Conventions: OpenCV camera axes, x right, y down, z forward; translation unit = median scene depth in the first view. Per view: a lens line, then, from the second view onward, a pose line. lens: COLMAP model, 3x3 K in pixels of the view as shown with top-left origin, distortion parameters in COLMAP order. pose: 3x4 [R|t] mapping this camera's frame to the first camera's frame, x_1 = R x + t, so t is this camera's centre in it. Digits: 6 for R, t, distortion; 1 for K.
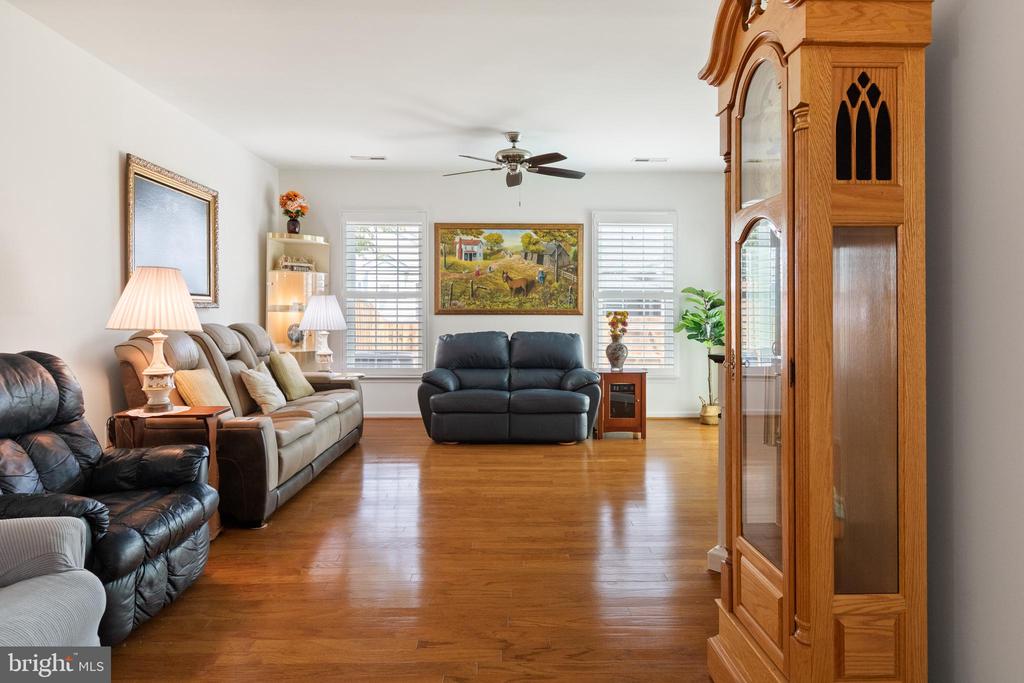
lens RADIAL K [[612.0, 0, 507.9], [0, 612.0, 314.5], [0, 0, 1]] dist [0.005363, 0.000550]
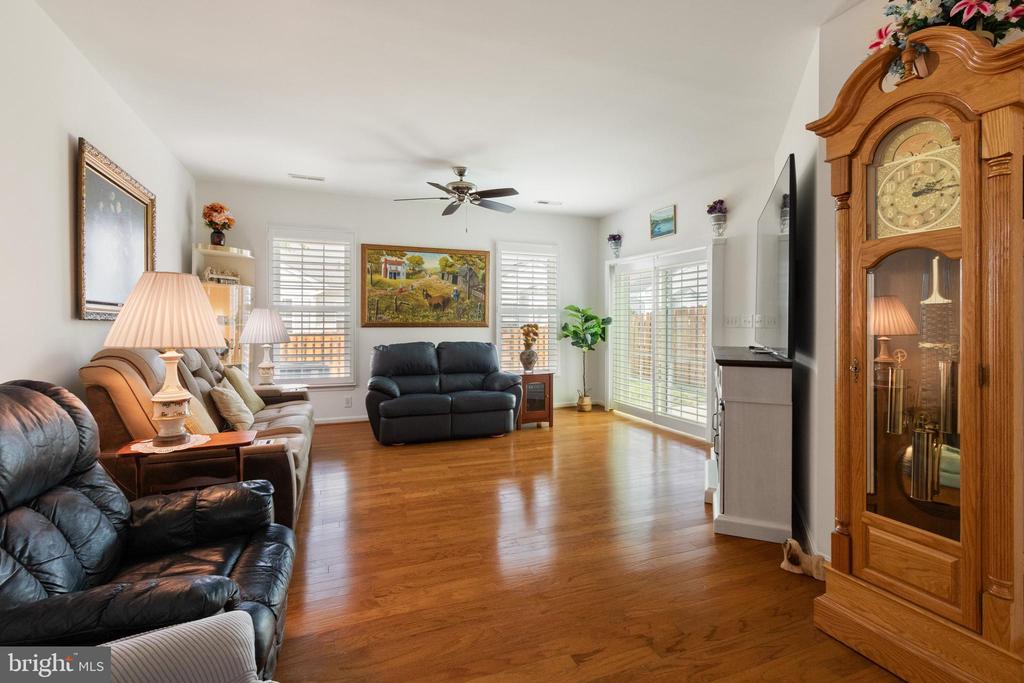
lens RADIAL K [[480.6, 0, 504.2], [0, 480.6, 325.2], [0, 0, 1]] dist [0.005125, -0.000958]
pose [[0.936488, -0.002271, 0.350693, -0.202027], [0.002952, 0.999995, -0.001407, -0.001813], [-0.350688, 0.002353, 0.936489, 0.117346]]
